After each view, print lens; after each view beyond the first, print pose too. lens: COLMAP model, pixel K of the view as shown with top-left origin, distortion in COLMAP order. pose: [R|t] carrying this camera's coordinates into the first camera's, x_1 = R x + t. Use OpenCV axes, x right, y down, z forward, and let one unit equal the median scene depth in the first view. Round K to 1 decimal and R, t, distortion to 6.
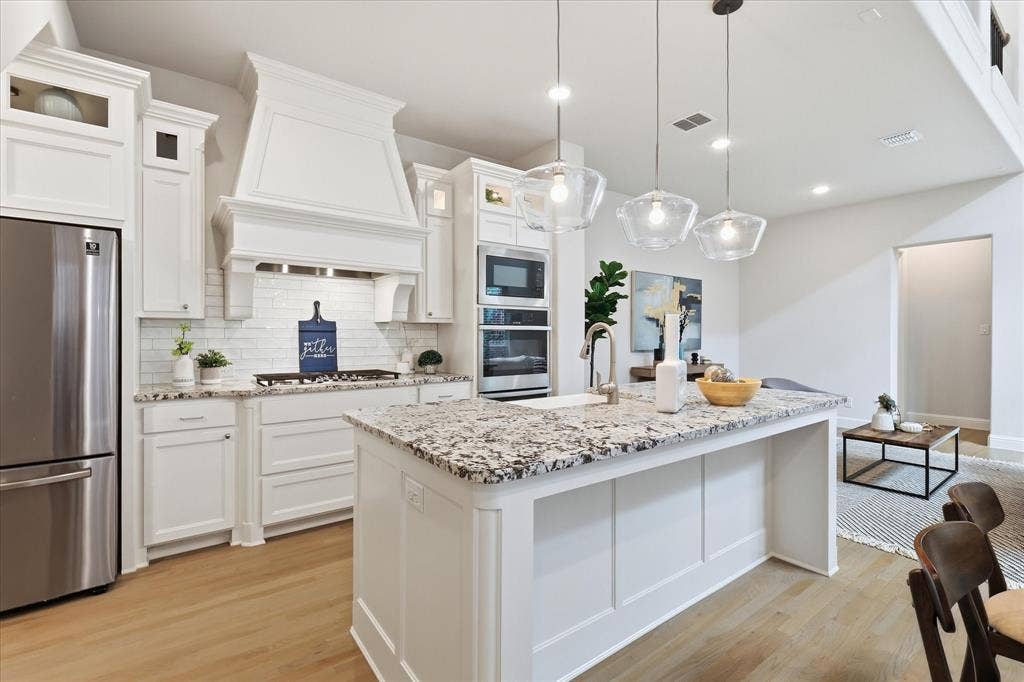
lens RADIAL K [[463.6, 0, 512.0], [0, 463.6, 341.0], [0, 0, 1]] dist [0.000250, 0.000069]
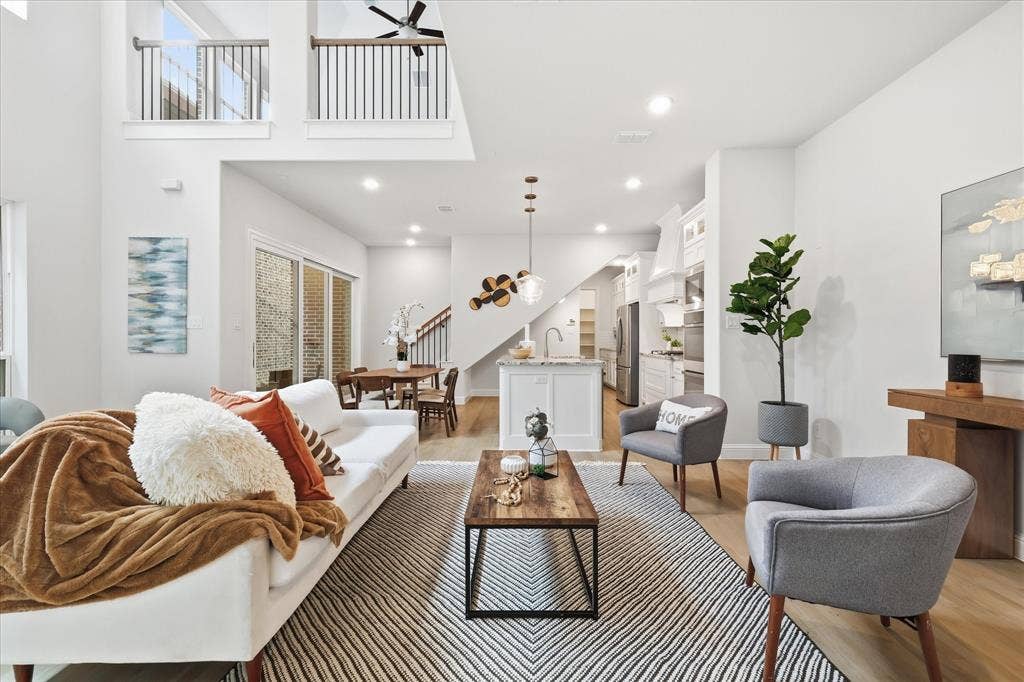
lens RADIAL K [[448.0, 0, 513.6], [0, 448.0, 345.9], [0, 0, 1]] dist [-0.000974, 0.000142]
pose [[-0.611285, 0.010726, -0.791338, 1.394371], [-0.016379, 0.999523, 0.026201, 0.005020], [0.791241, 0.028978, -0.610818, 1.418297]]
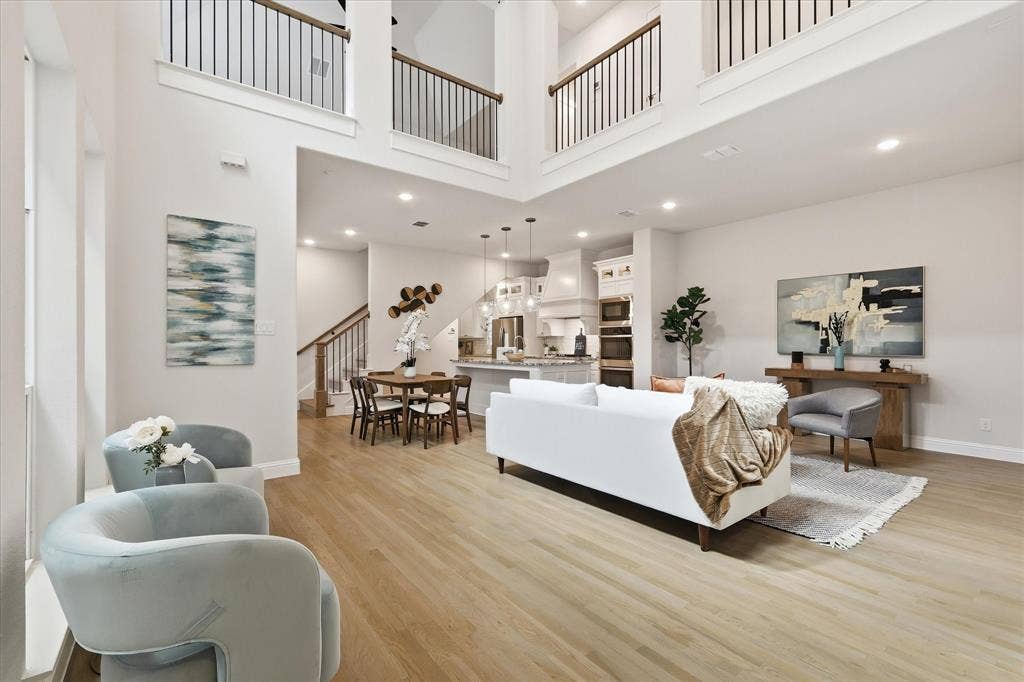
lens RADIAL K [[448.0, 0, 513.6], [0, 448.0, 345.9], [0, 0, 1]] dist [-0.000974, 0.000142]
pose [[0.013785, 0.000411, -0.999905, 2.002319], [-0.015499, 0.999880, 0.000198, 0.020095], [0.999785, 0.015495, 0.013790, 0.546860]]
